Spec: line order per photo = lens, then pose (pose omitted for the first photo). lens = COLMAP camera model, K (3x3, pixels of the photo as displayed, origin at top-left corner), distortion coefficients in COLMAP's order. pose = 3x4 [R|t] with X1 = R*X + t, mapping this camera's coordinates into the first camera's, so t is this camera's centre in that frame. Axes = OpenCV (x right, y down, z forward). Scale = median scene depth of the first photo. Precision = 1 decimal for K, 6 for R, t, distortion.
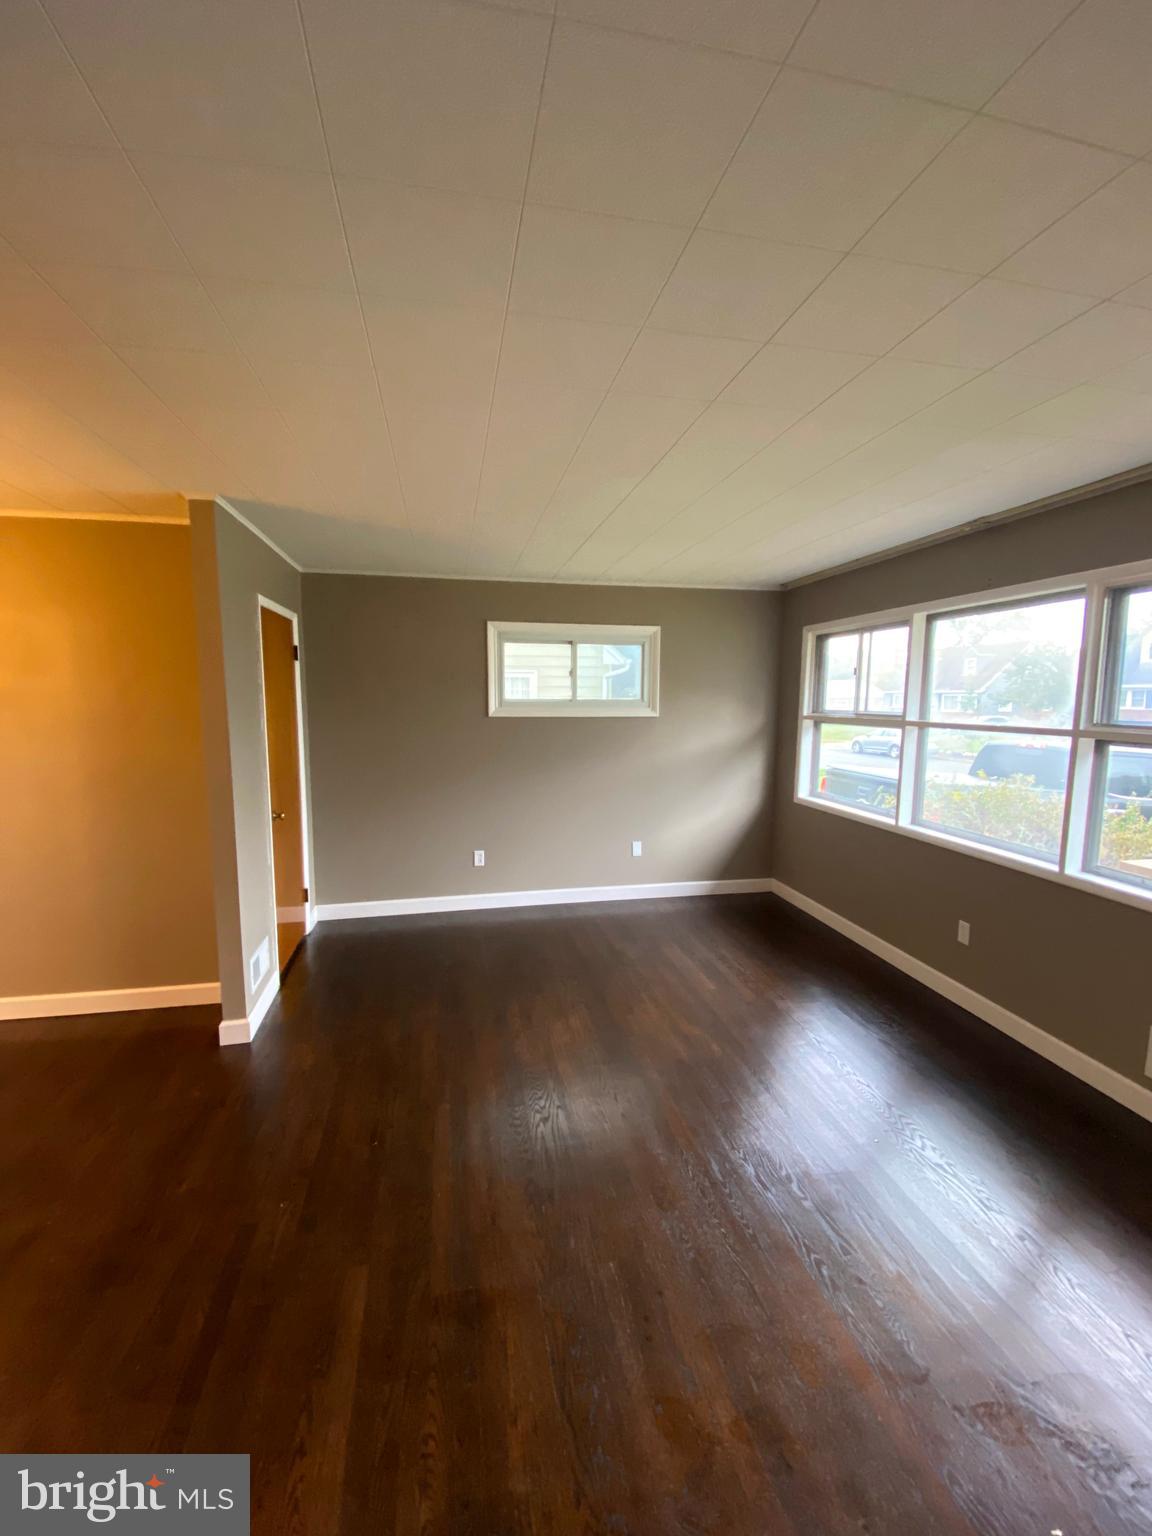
lens RADIAL K [[618.8, 0, 572.5], [0, 618.8, 766.5], [0, 0, 1]] dist [0.036326, -0.028983]
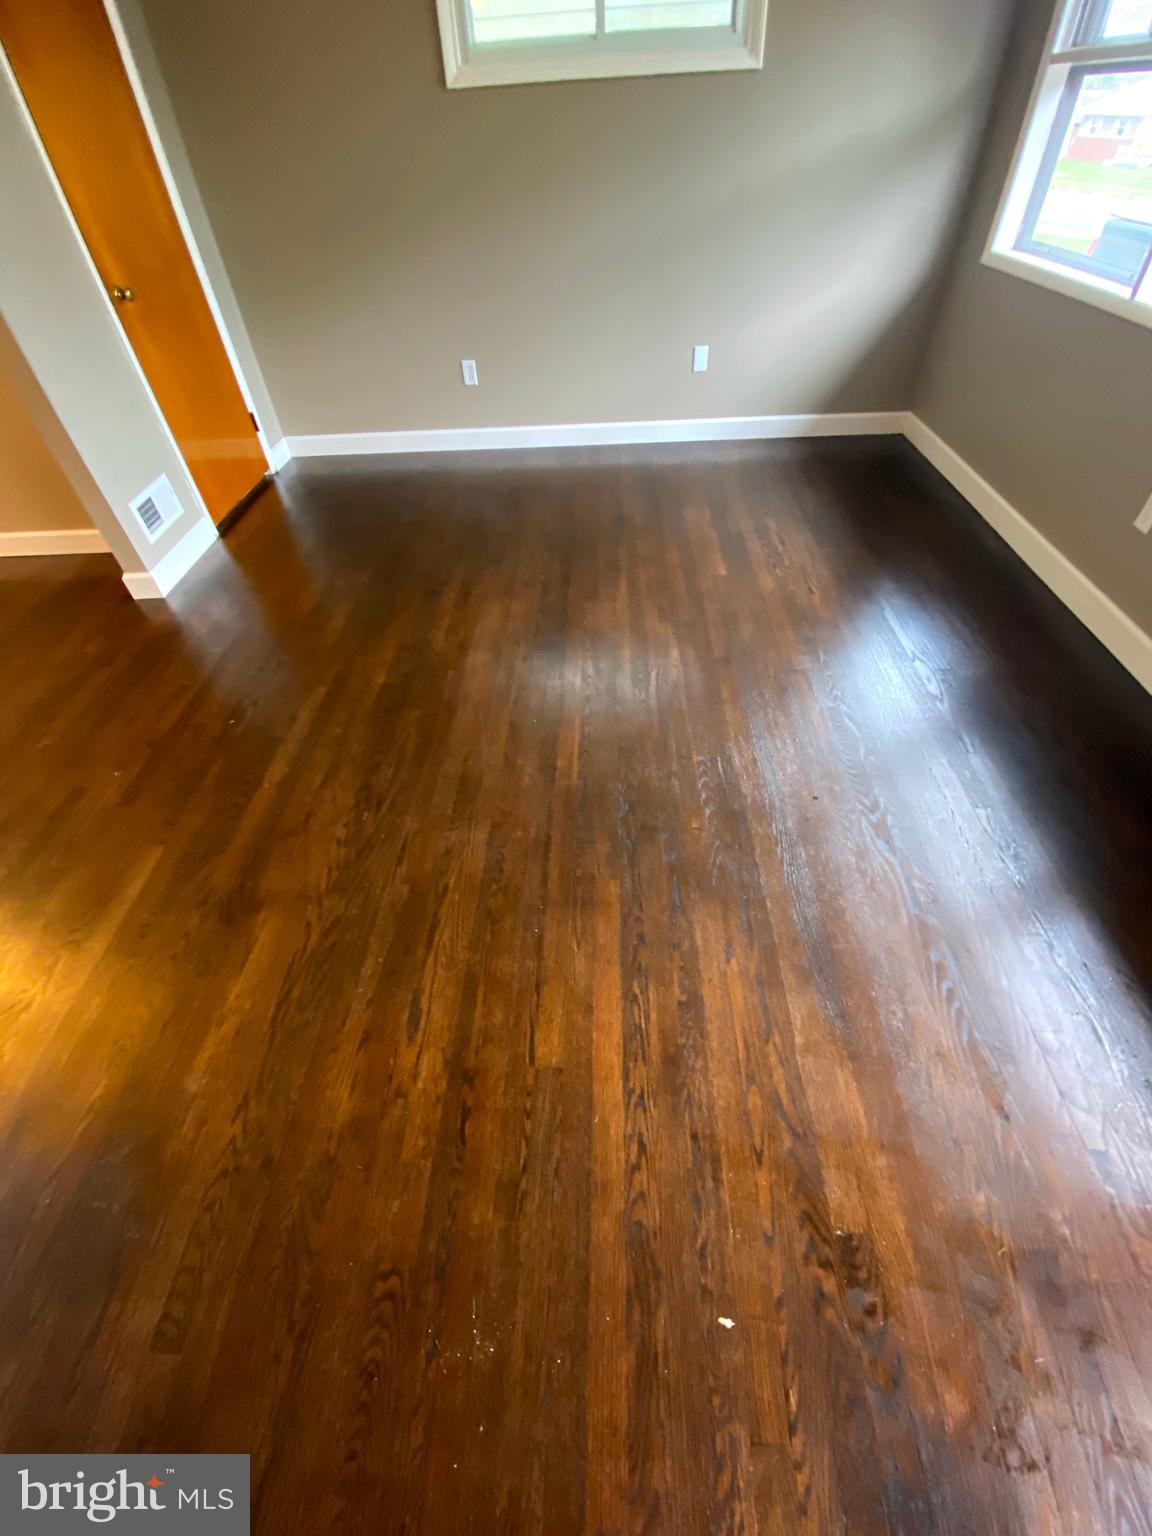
lens RADIAL K [[618.8, 0, 572.5], [0, 618.8, 766.5], [0, 0, 1]] dist [0.036326, -0.028983]
pose [[0.968694, 0.135356, -0.208114, 0.182116], [0.027724, 0.774068, 0.632495, 0.046699], [0.246707, -0.618463, 0.746082, 0.205928]]
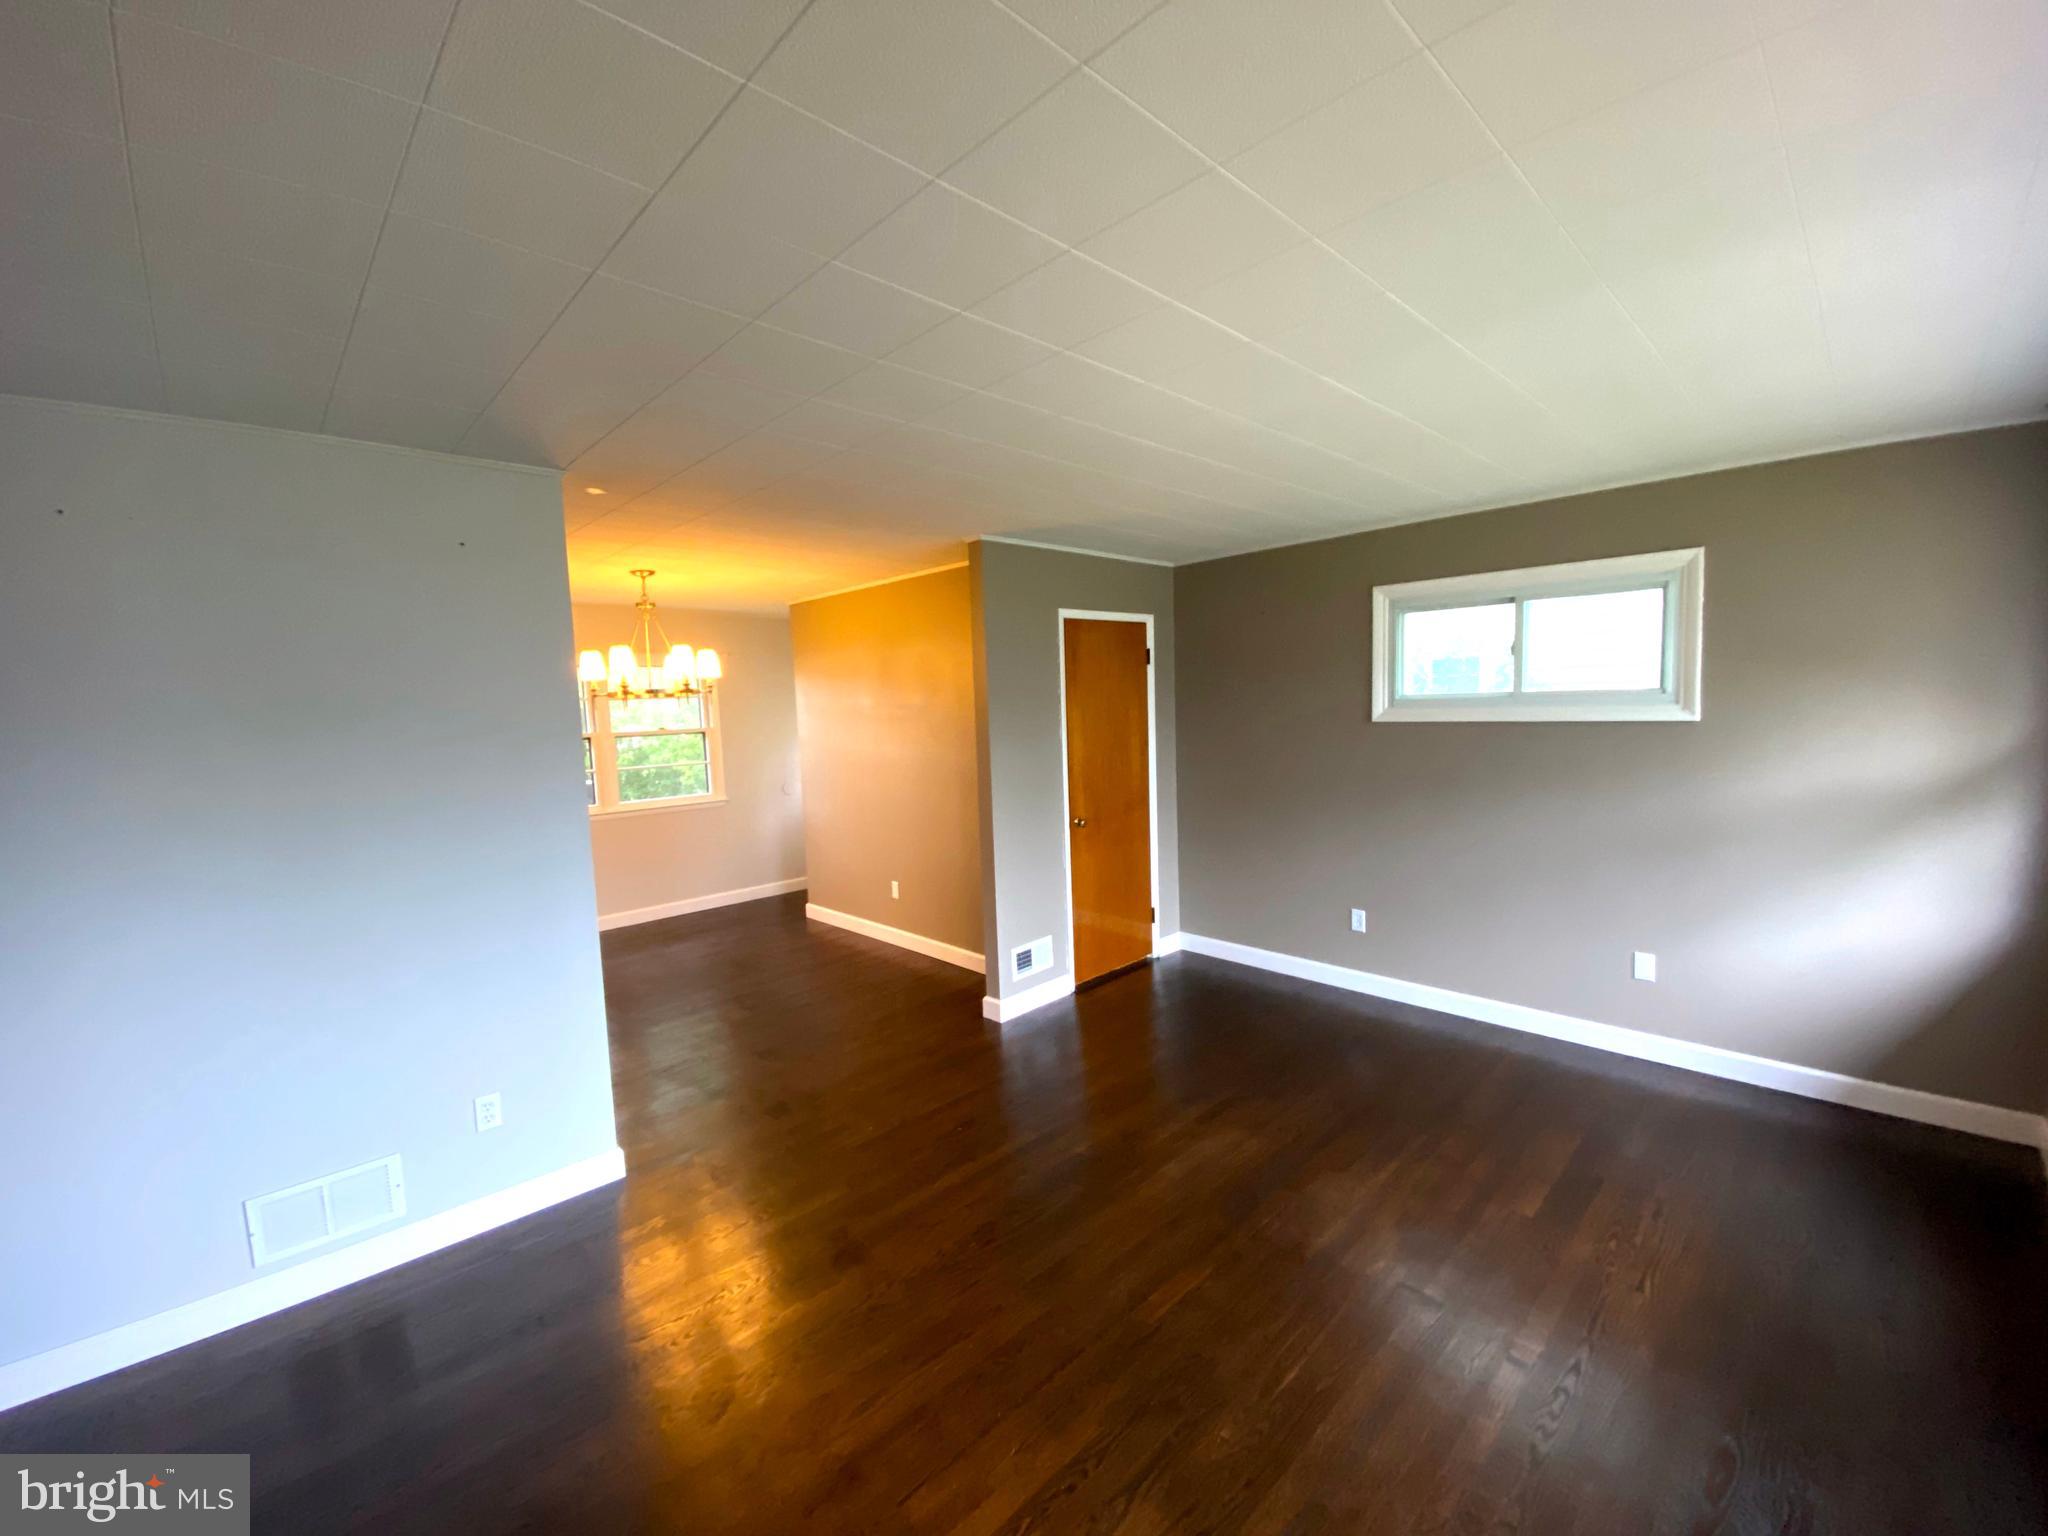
lens RADIAL K [[807.5, 0, 997.6], [0, 807.5, 761.2], [0, 0, 1]] dist [-0.000415, -0.013702]
pose [[0.510835, 0.040630, -0.858718, 0.437239], [-0.060338, 0.998114, 0.011332, -0.019966], [0.857559, 0.046025, 0.512323, 0.164176]]
